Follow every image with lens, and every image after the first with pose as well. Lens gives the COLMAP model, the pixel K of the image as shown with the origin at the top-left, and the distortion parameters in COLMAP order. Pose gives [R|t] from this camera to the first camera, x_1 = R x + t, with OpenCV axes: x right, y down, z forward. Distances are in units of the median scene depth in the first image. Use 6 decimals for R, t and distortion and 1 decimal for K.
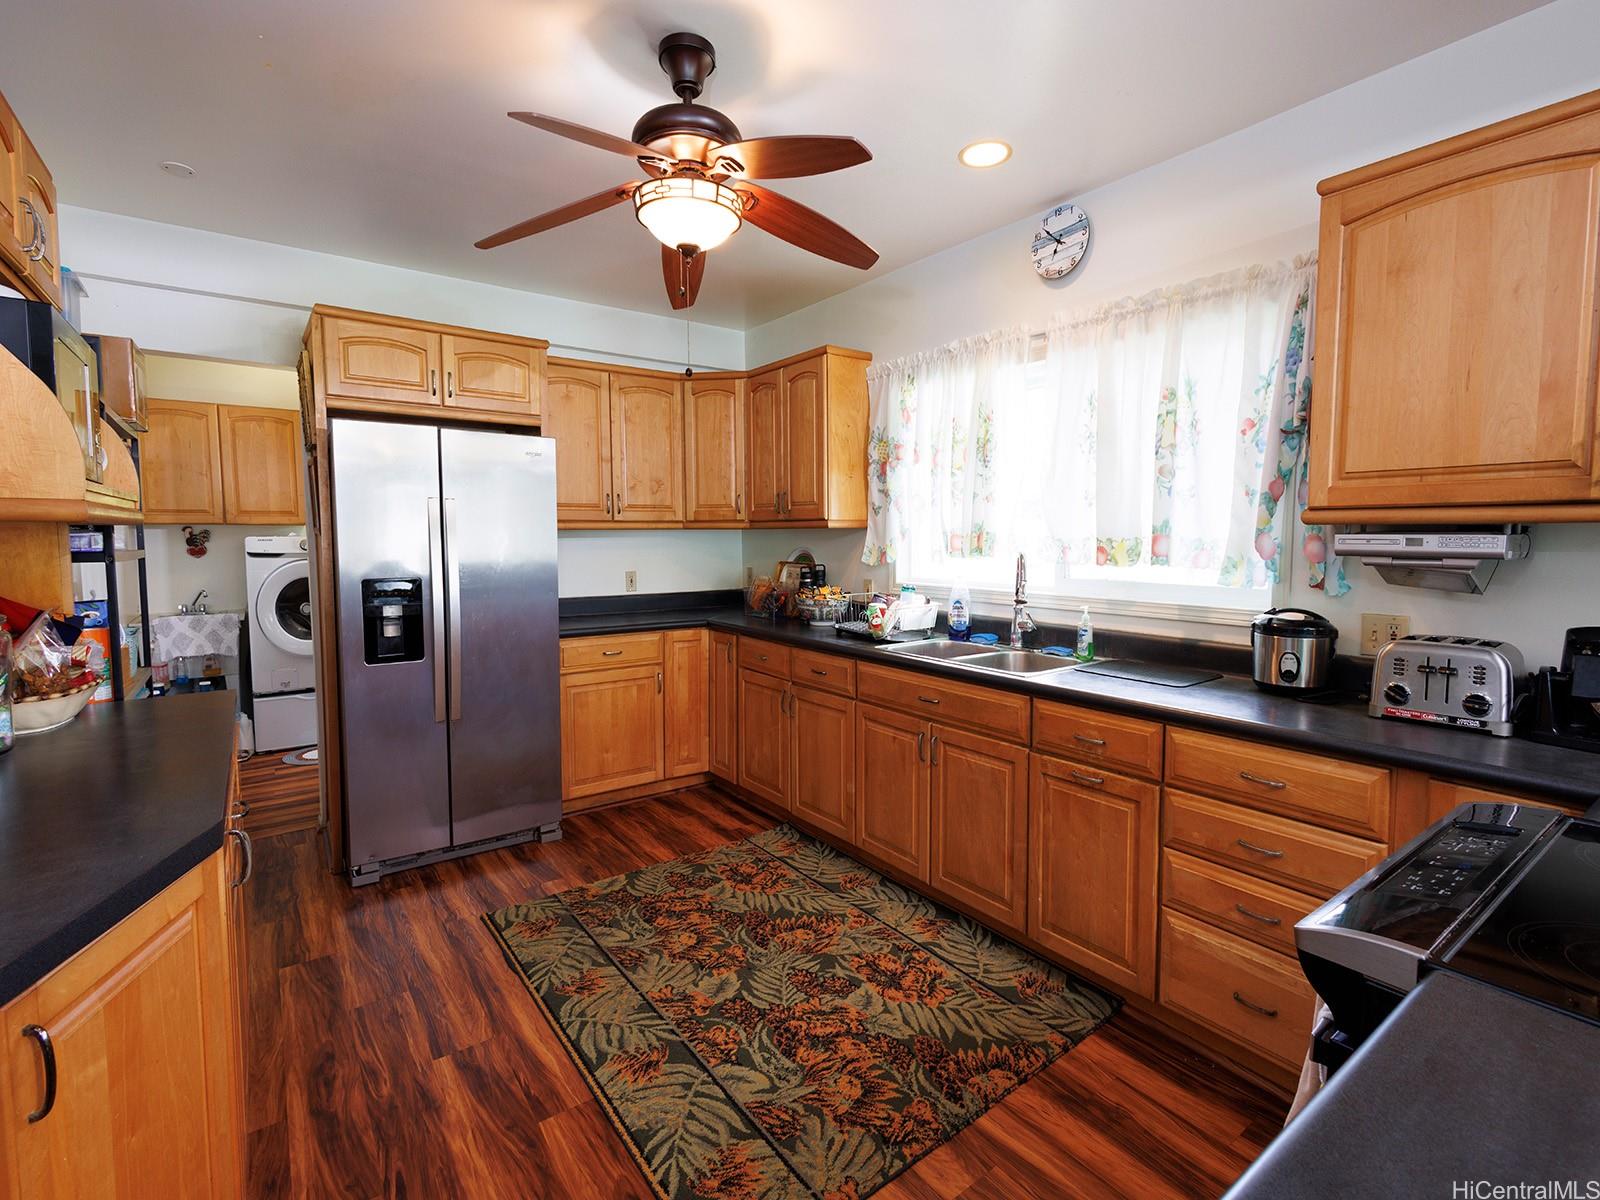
lens RADIAL K [[739.5, 0, 802.4], [0, 739.5, 589.0], [0, 0, 1]] dist [0.010685, 0.000231]
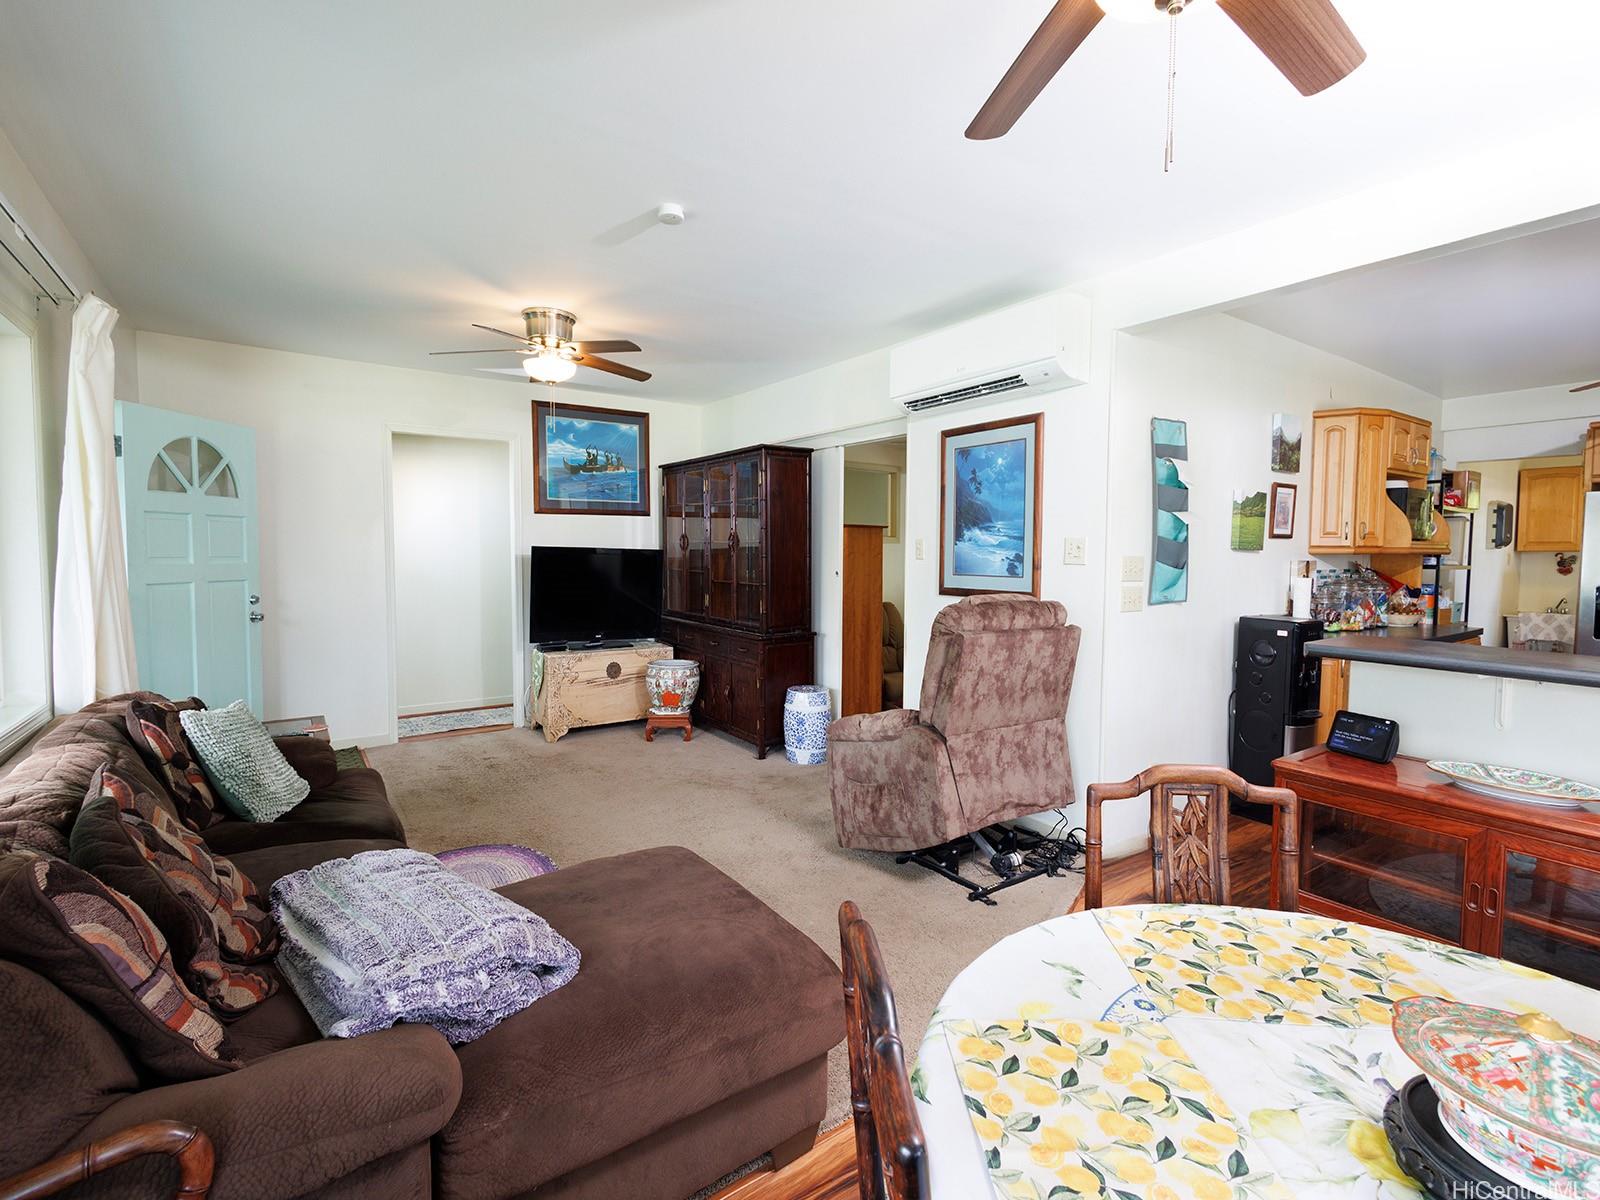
lens RADIAL K [[739.5, 0, 802.4], [0, 739.5, 589.0], [0, 0, 1]] dist [0.010685, 0.000231]
pose [[-0.011724, 0.051562, -0.998601, 1.495991], [-0.082127, 0.995246, 0.052353, 0.068914], [0.996553, 0.082626, -0.007433, -1.027431]]
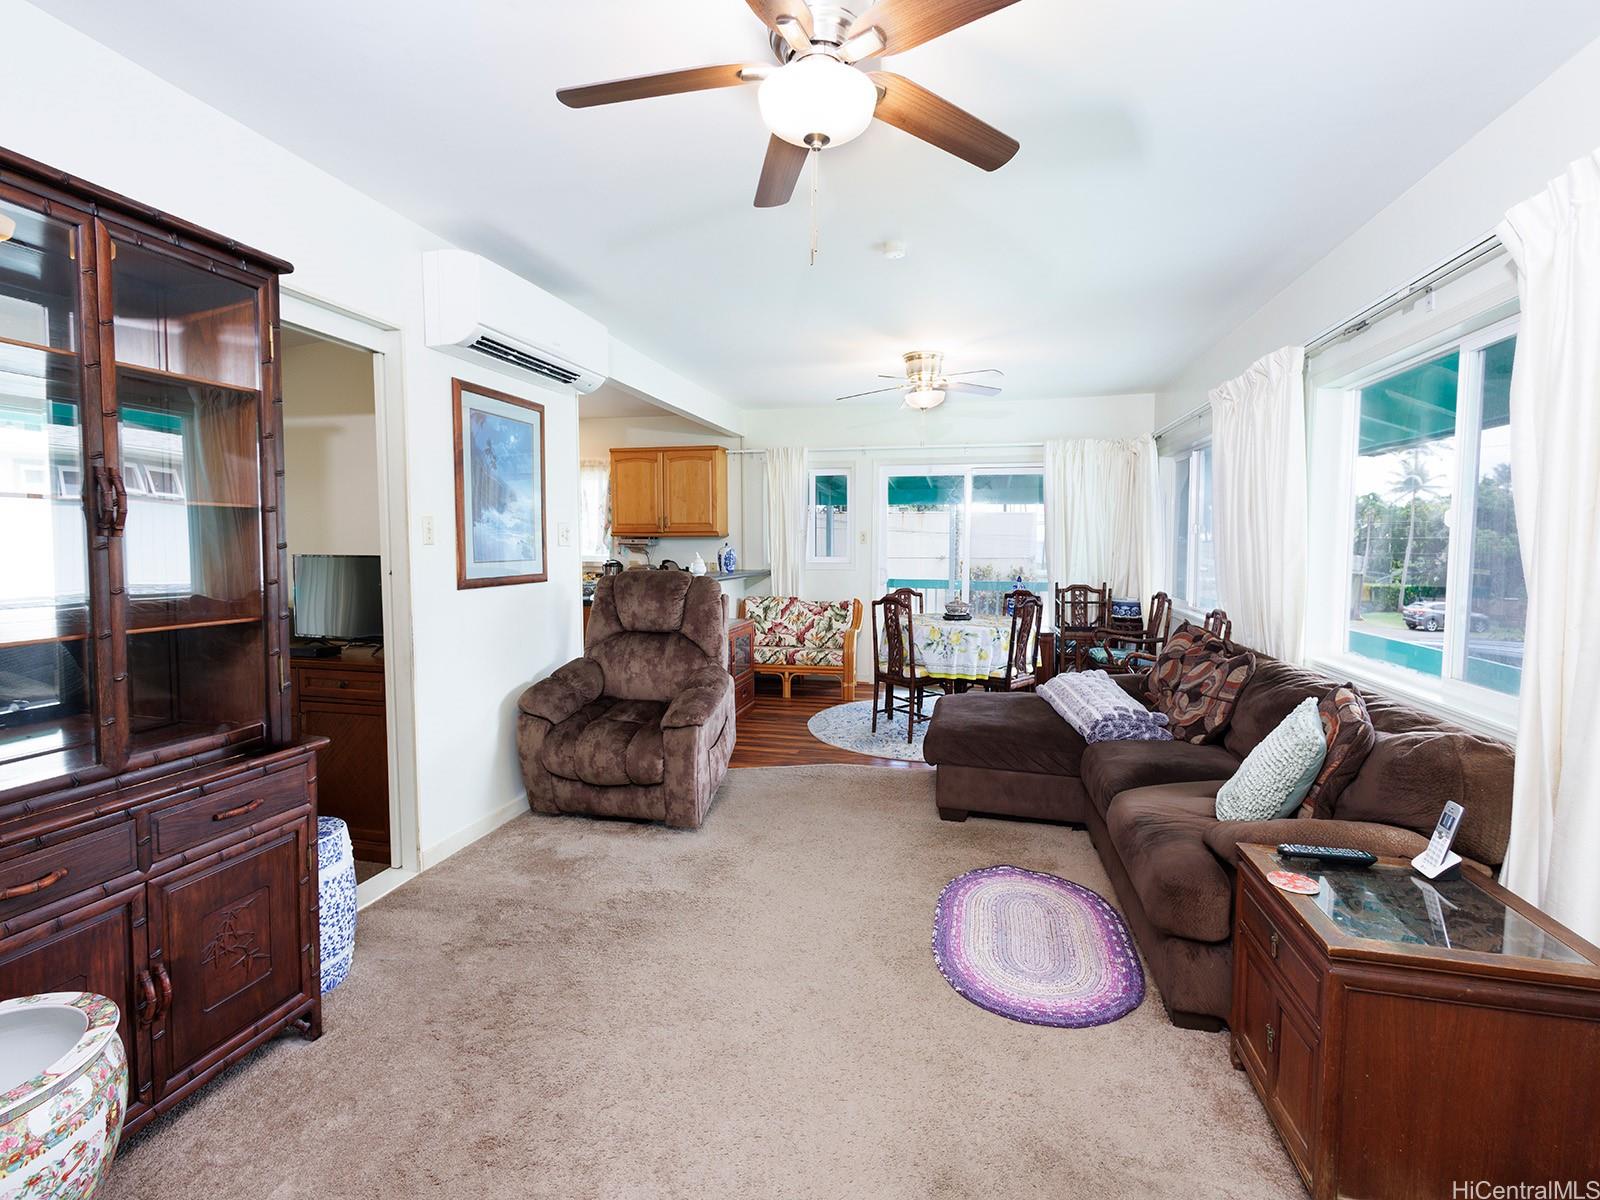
lens RADIAL K [[739.5, 0, 802.4], [0, 739.5, 589.0], [0, 0, 1]] dist [0.010685, 0.000231]
pose [[0.757401, -0.037544, 0.651870, -0.995724], [0.040944, 0.999112, 0.009971, 0.171993], [-0.651665, 0.019138, 0.758265, -2.340459]]
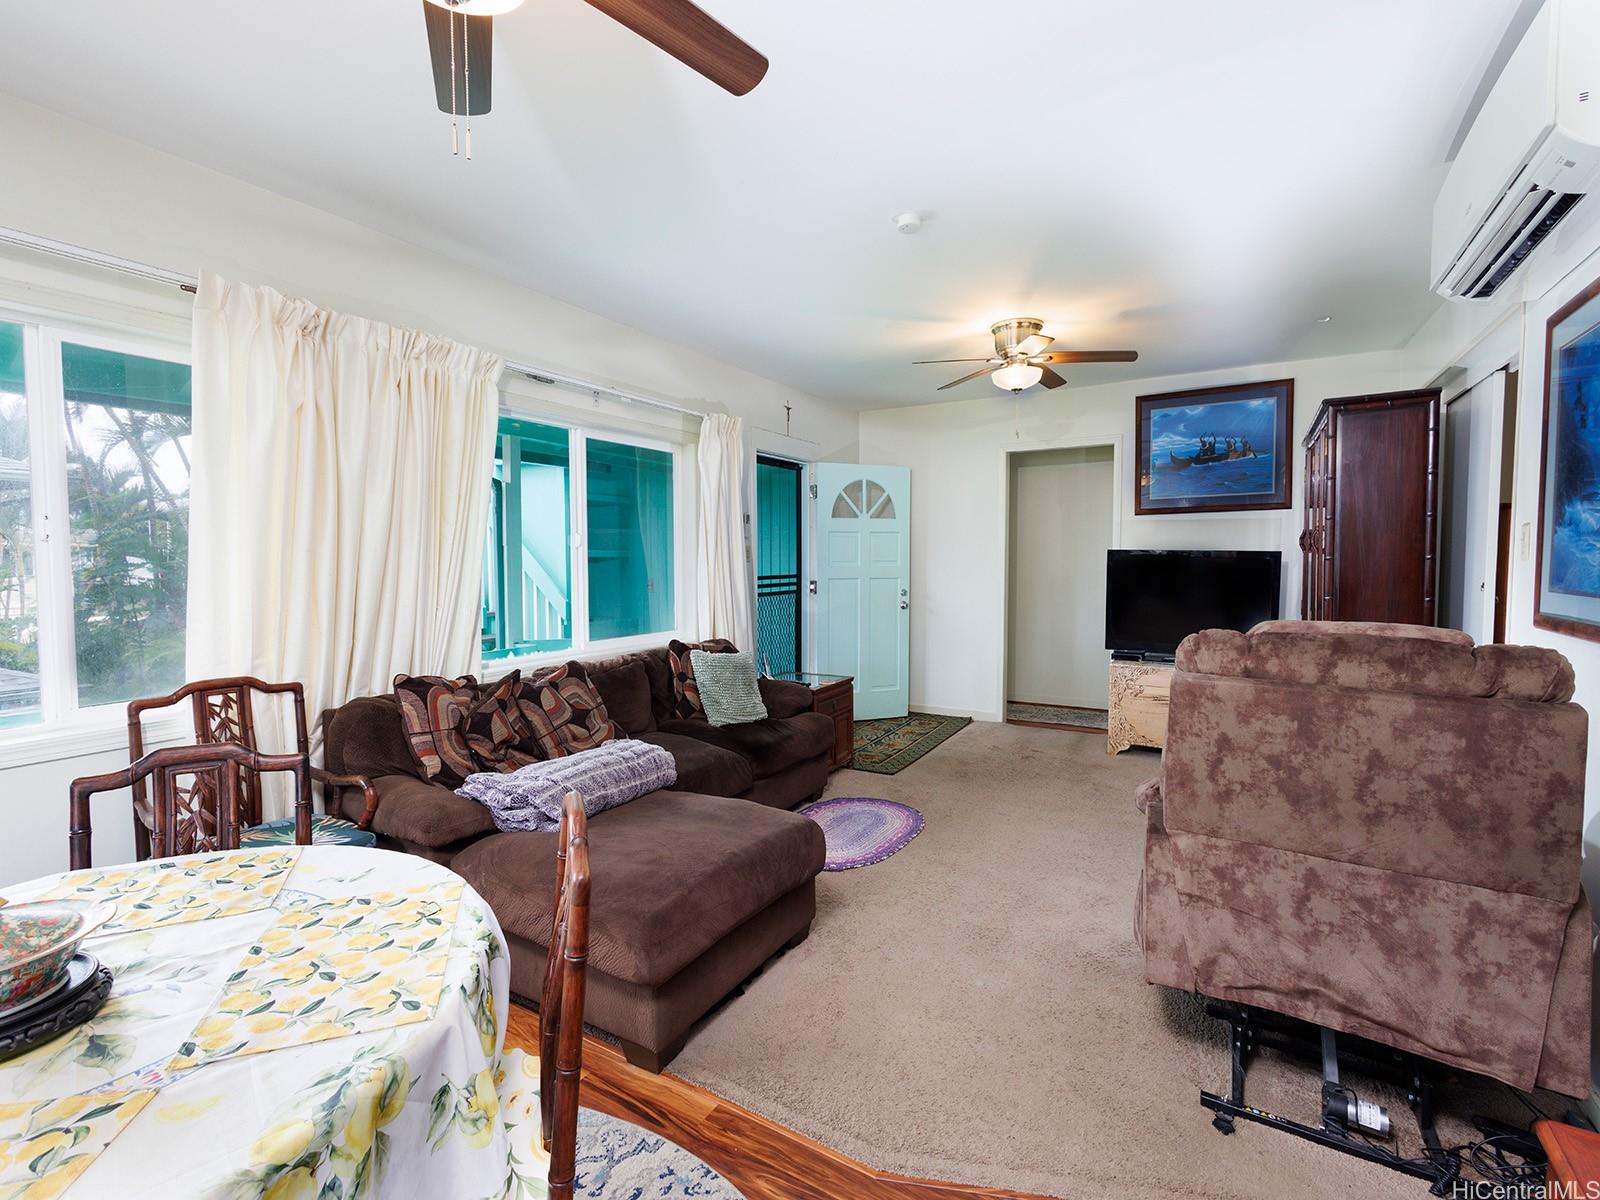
lens RADIAL K [[740.6, 0, 798.0], [0, 740.6, 591.9], [0, 0, 1]] dist [0.003592, 0.000232]
pose [[-0.923484, 0.023518, -0.382916, 0.875856], [-0.022972, 0.992938, 0.116387, 0.008243], [0.382949, 0.116278, -0.916422, -0.100146]]
